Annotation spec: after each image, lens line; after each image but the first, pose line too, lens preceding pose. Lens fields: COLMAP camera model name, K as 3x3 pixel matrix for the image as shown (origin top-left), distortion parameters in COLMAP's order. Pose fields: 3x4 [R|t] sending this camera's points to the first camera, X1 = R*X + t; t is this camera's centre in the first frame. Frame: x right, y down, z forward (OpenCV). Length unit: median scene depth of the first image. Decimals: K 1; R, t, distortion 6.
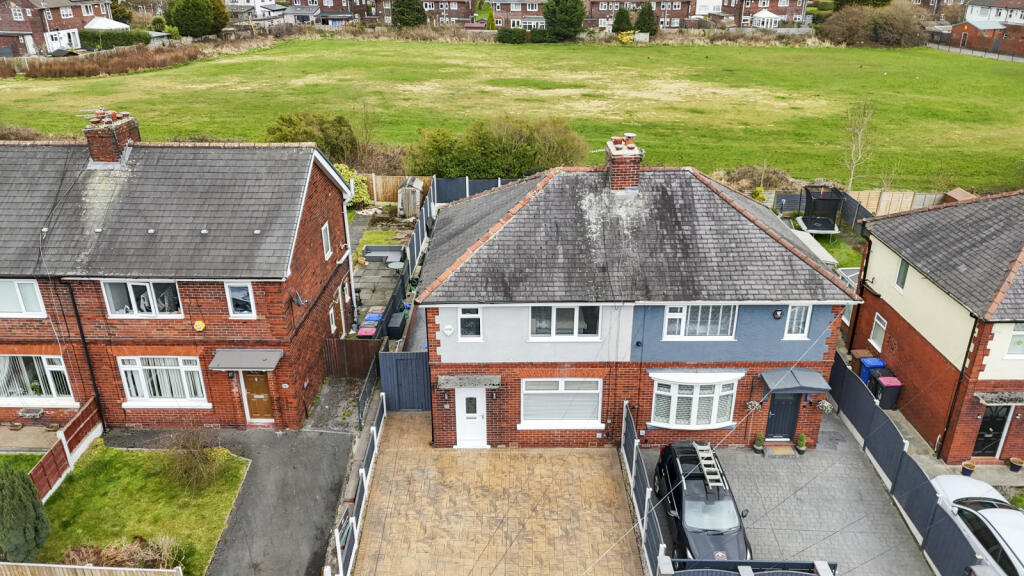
lens RADIAL K [[757.0, 0, 516.9], [0, 757.0, 292.6], [0, 0, 1]] dist [0.076378, -0.071265]
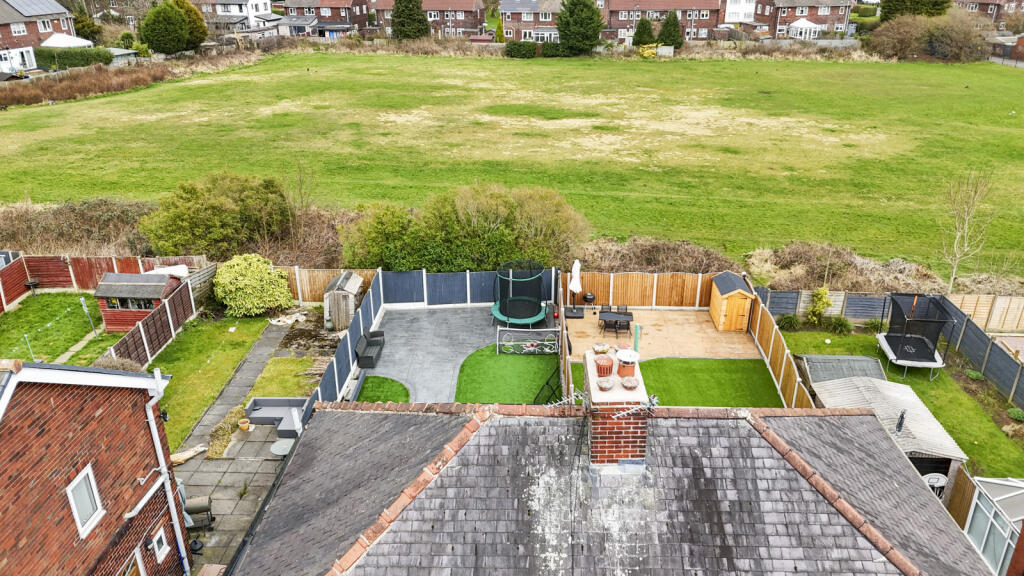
lens RADIAL K [[757.0, 0, 514.5], [0, 757.0, 289.5], [0, 0, 1]] dist [0.076378, -0.071265]
pose [[0.999441, 0.008673, -0.032300, 0.084446], [-0.008807, 0.999953, -0.003999, -0.234979], [0.032264, 0.004281, 0.999470, 0.469583]]
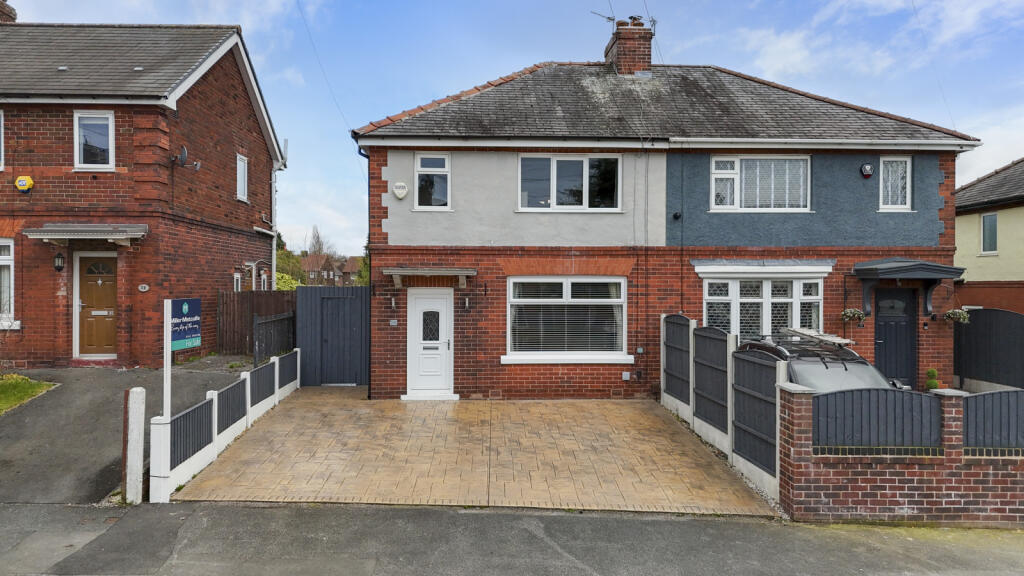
lens RADIAL K [[757.0, 0, 517.8], [0, 757.0, 288.1], [0, 0, 1]] dist [0.076378, -0.071265]
pose [[0.998619, 0.001346, 0.052521, -0.018466], [0.020397, 0.911326, -0.411179, 0.367038], [-0.048418, 0.411683, 0.910040, 0.360667]]
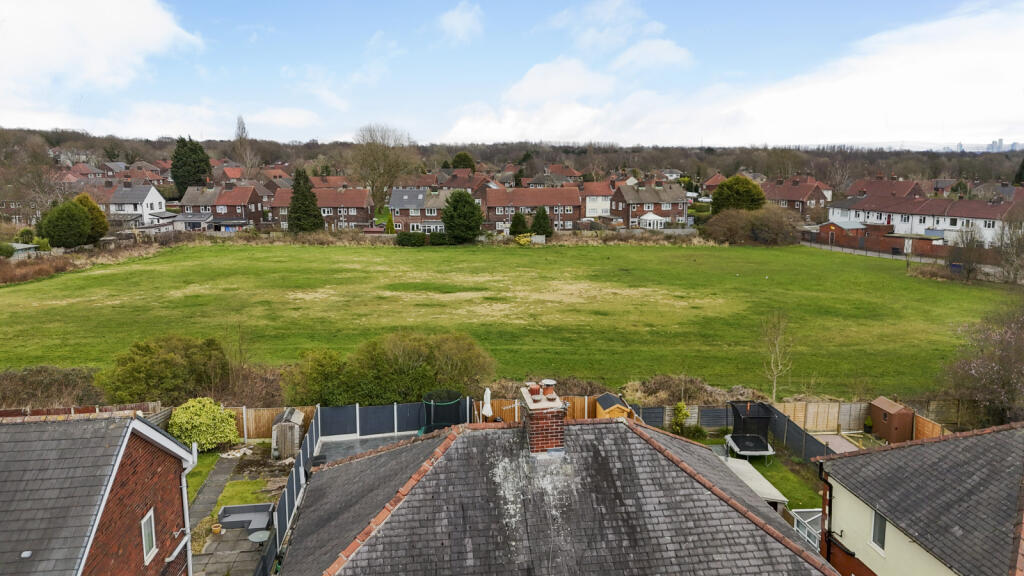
lens RADIAL K [[757.0, 0, 517.5], [0, 757.0, 285.1], [0, 0, 1]] dist [0.076378, -0.071265]
pose [[0.991428, -0.023360, 0.128551, 0.013267], [0.055082, 0.966909, -0.249104, -0.102555], [-0.118478, 0.254050, 0.959907, 0.192024]]
